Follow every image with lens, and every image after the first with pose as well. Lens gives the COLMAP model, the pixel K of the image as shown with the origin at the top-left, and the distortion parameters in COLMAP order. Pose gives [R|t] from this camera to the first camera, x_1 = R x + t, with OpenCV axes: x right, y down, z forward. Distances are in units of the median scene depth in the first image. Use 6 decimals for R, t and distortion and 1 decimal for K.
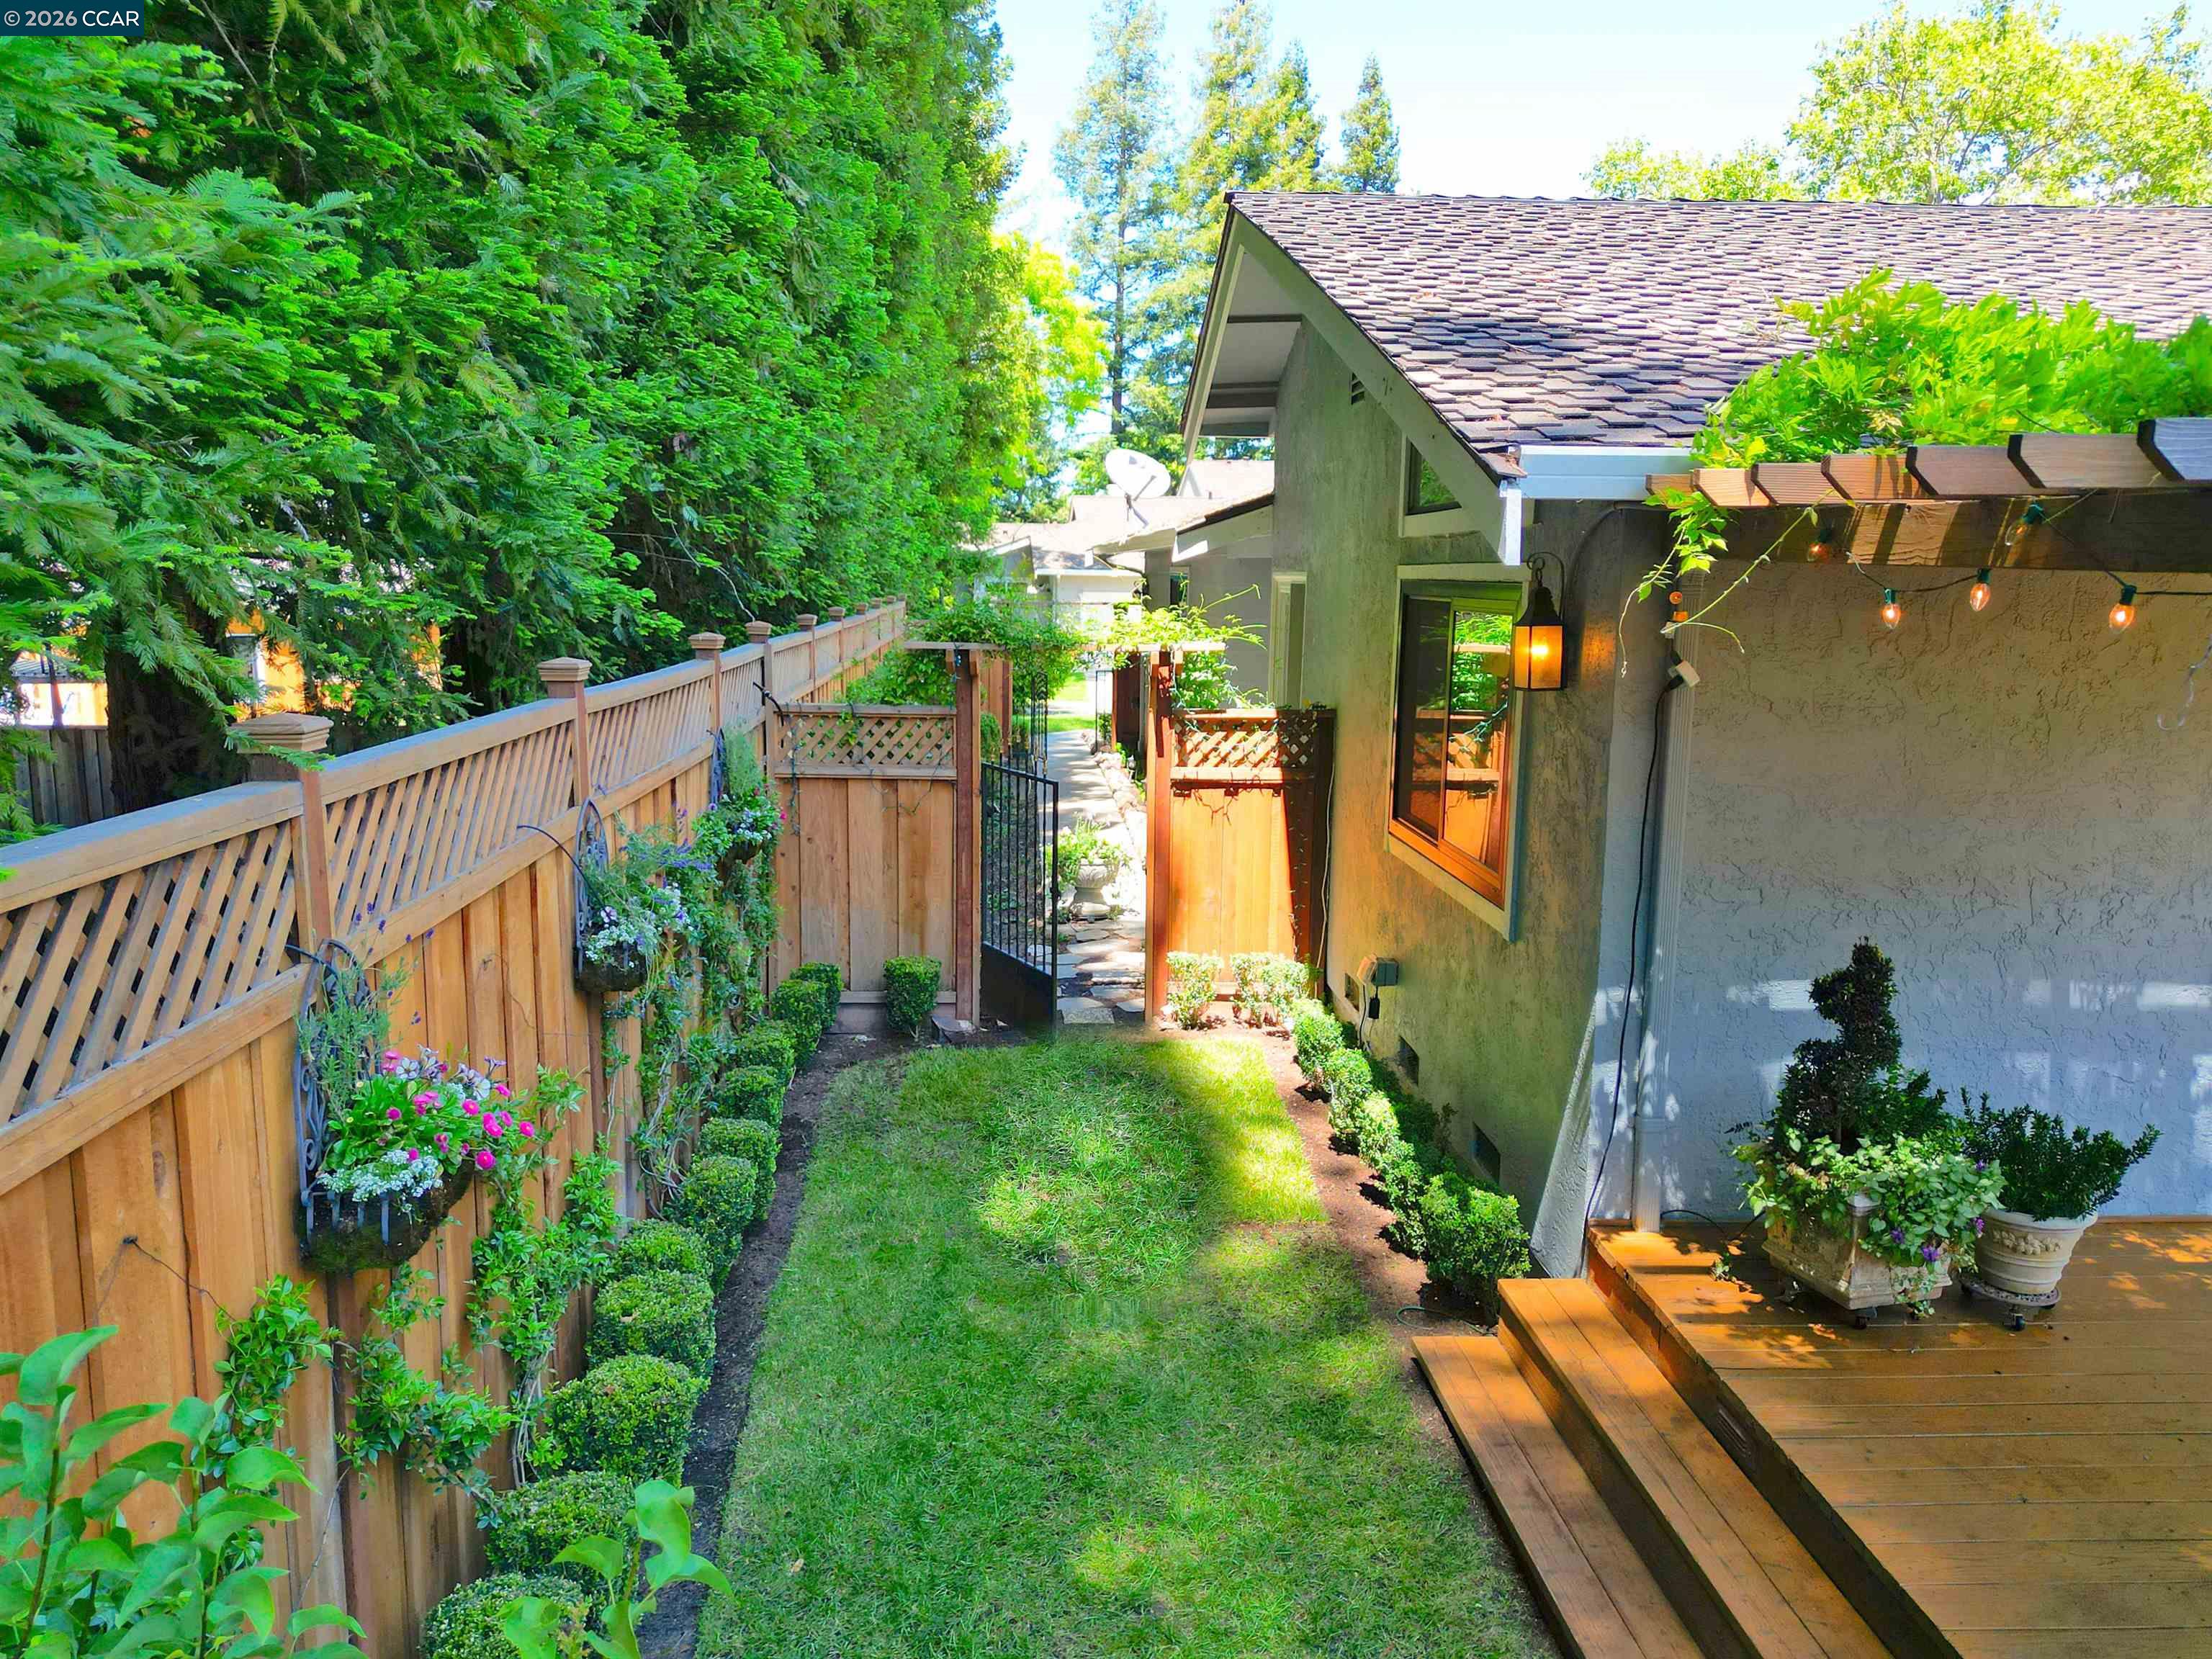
lens RADIAL K [[1548.7, 0, 1096.3], [0, 1548.7, 833.3], [0, 0, 1]] dist [0.064533, -0.066132]
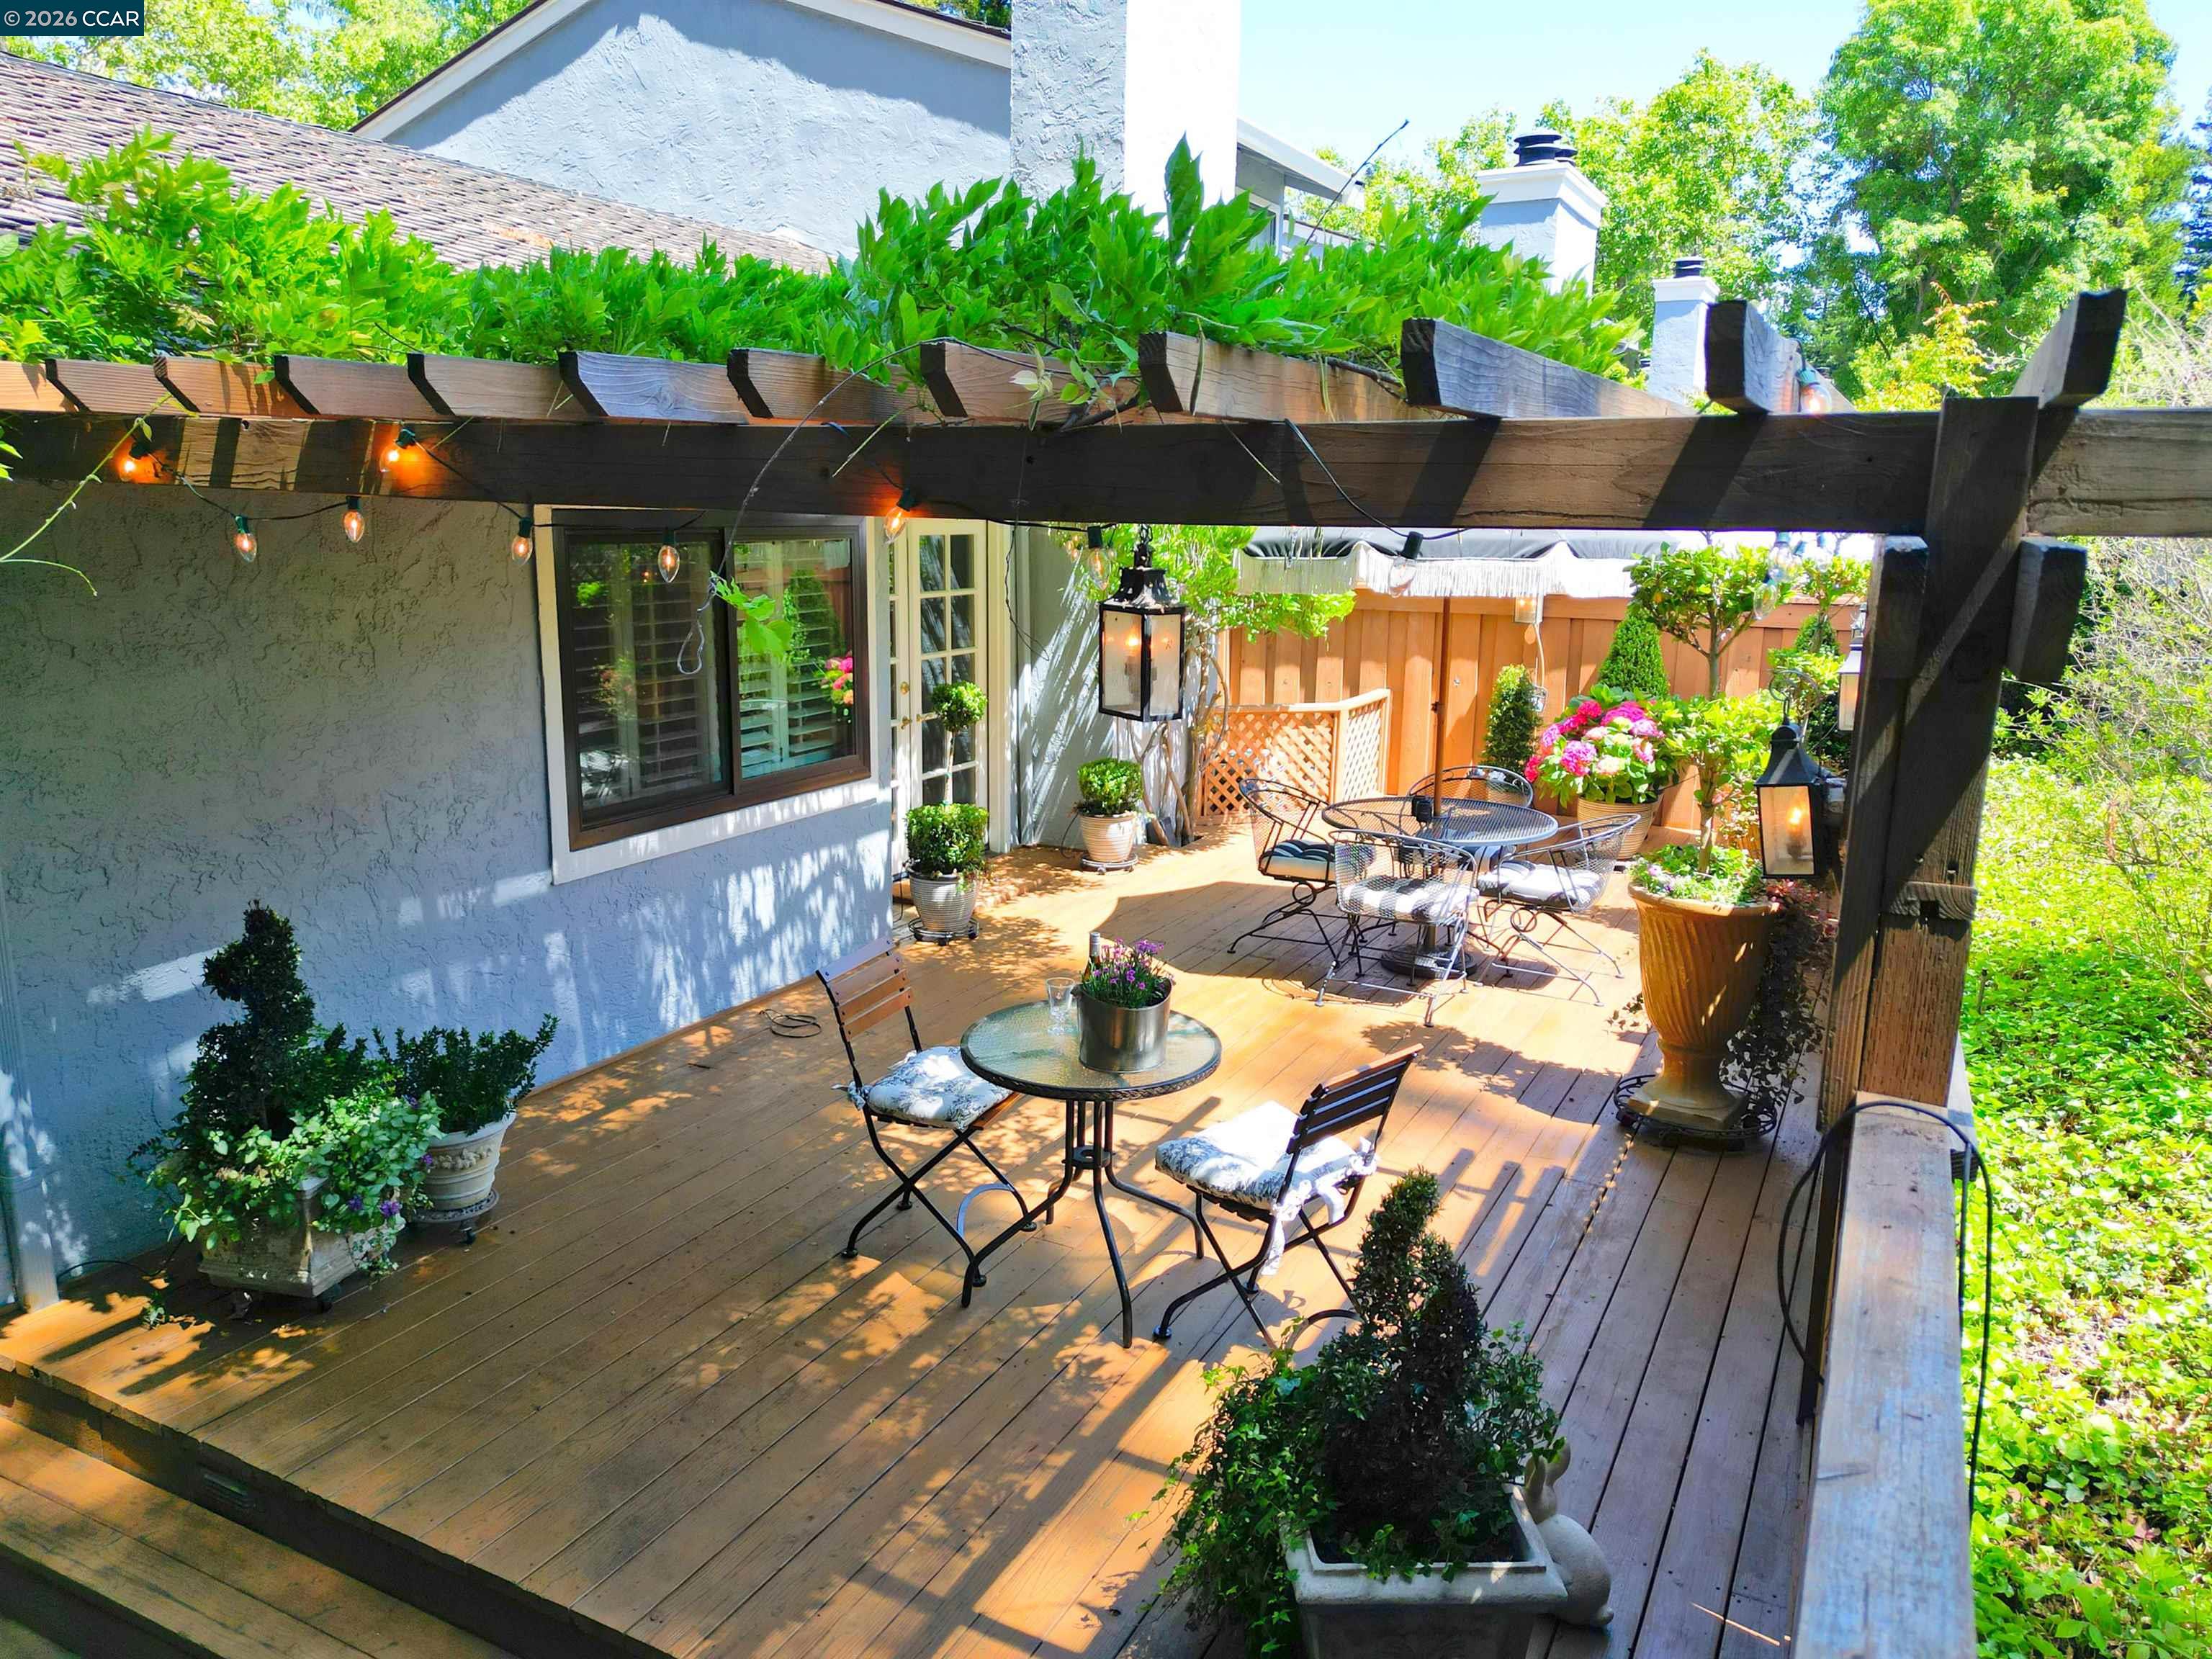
lens RADIAL K [[1548.7, 0, 1096.3], [0, 1548.7, 833.3], [0, 0, 1]] dist [0.064533, -0.066132]
pose [[0.507441, -0.181112, 0.842438, -0.017102], [0.131352, 0.982495, 0.132103, -0.027412], [-0.851616, 0.043621, 0.522347, 0.112686]]
